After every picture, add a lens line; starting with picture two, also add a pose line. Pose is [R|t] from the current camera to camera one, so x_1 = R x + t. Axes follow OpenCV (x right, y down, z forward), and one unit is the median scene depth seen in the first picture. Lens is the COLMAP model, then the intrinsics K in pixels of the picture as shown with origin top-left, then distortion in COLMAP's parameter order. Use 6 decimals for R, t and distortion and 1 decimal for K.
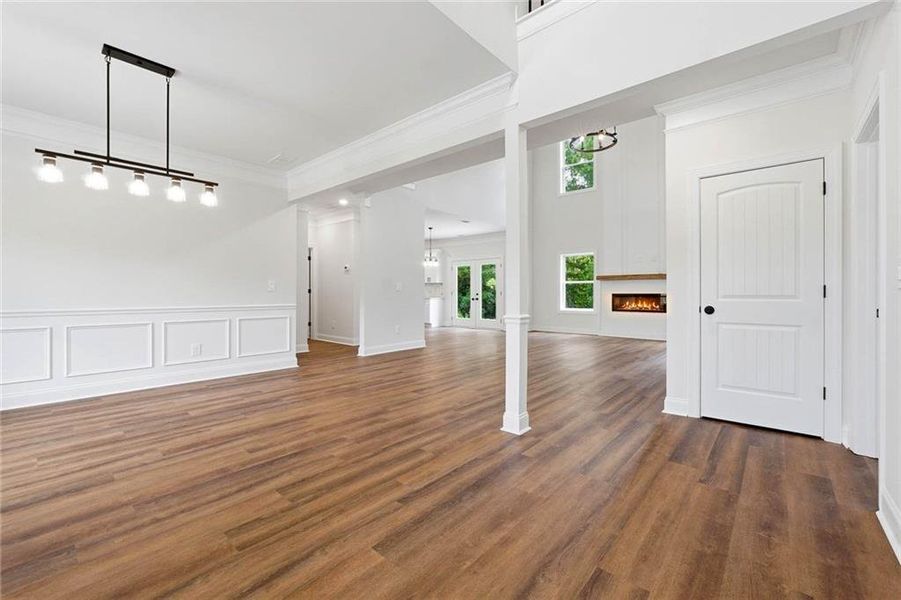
lens RADIAL K [[386.3, 0, 444.7], [0, 386.3, 293.5], [0, 0, 1]] dist [-0.012385, 0.000729]
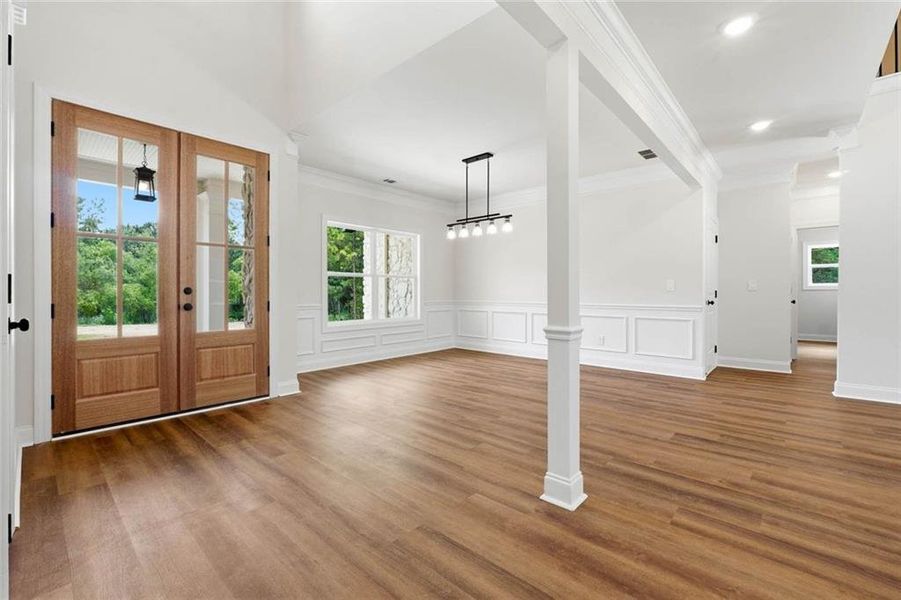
lens RADIAL K [[386.3, 0, 449.1], [0, 386.3, 293.3], [0, 0, 1]] dist [-0.012385, 0.000729]
pose [[-0.011283, 0.005594, -0.999921, 0.915226], [-0.005501, 0.999969, 0.005656, -0.005724], [0.999921, 0.005564, -0.011252, 0.866021]]
